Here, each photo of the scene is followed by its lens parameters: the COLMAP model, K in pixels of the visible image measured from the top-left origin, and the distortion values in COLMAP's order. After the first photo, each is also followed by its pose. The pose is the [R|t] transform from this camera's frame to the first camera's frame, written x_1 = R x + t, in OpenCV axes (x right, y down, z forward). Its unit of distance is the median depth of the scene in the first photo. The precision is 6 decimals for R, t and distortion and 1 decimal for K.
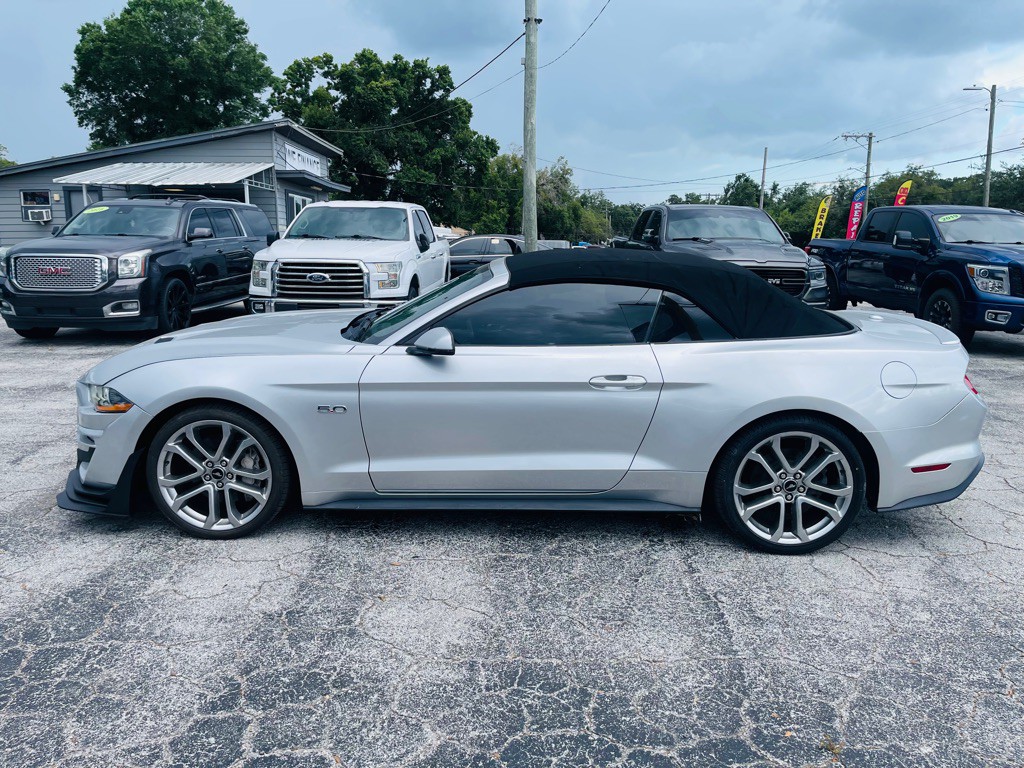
lens RADIAL K [[771.9, 0, 504.3], [0, 771.9, 377.0], [0, 0, 1]] dist [0.075099, -0.096887]
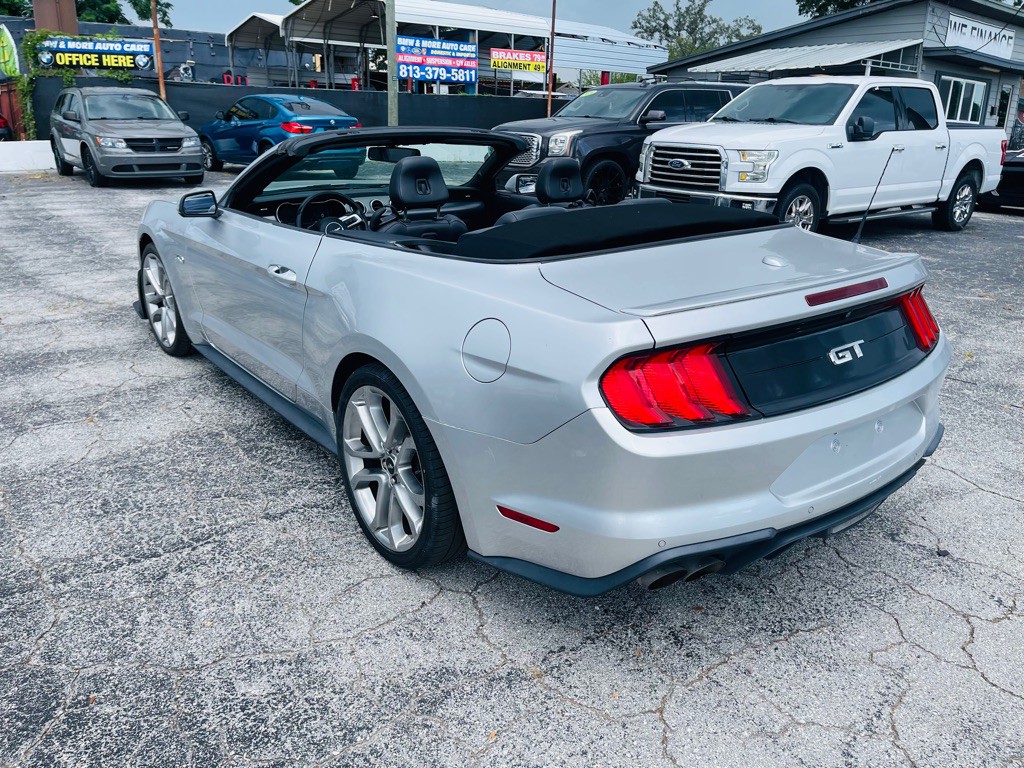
lens RADIAL K [[771.9, 0, 519.2], [0, 771.9, 371.5], [0, 0, 1]] dist [0.075099, -0.096887]
pose [[0.636483, 0.251365, -0.729181, 0.369698], [-0.161824, 0.967882, 0.192398, -0.037269], [0.754123, -0.004459, 0.656718, 0.253239]]
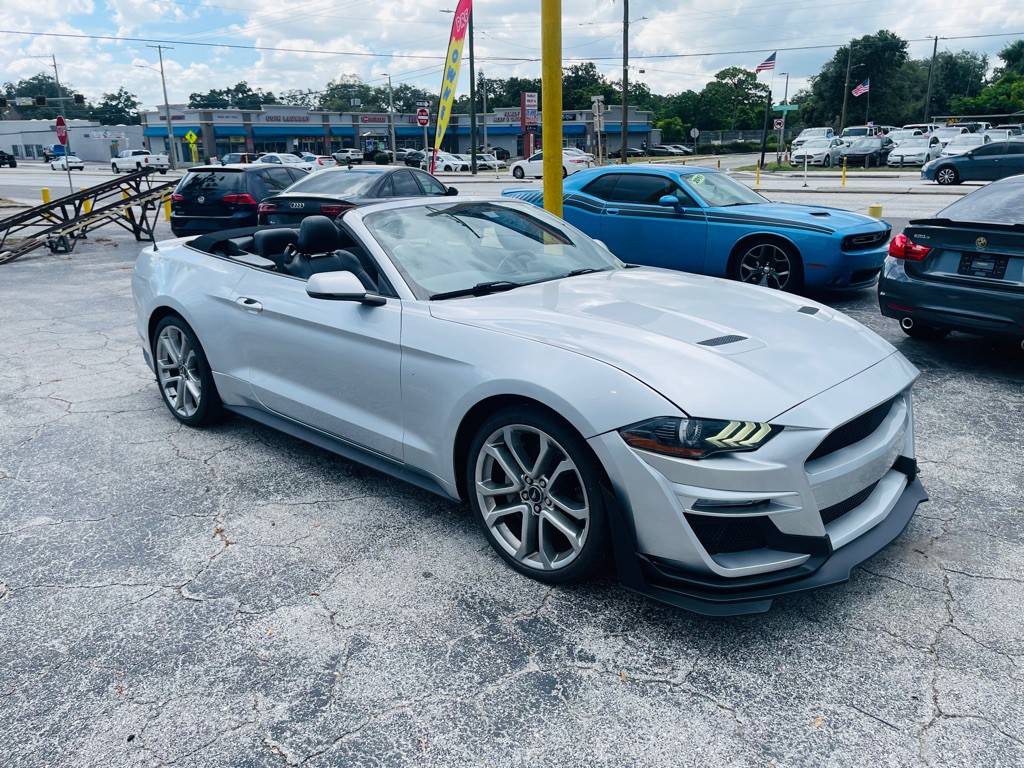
lens RADIAL K [[771.9, 0, 513.2], [0, 771.9, 376.9], [0, 0, 1]] dist [0.075099, -0.096887]
pose [[-0.755972, -0.181147, 0.629040, -0.328780], [0.131075, 0.899597, 0.416586, -0.162044], [-0.641346, 0.397379, -0.656327, 0.793313]]
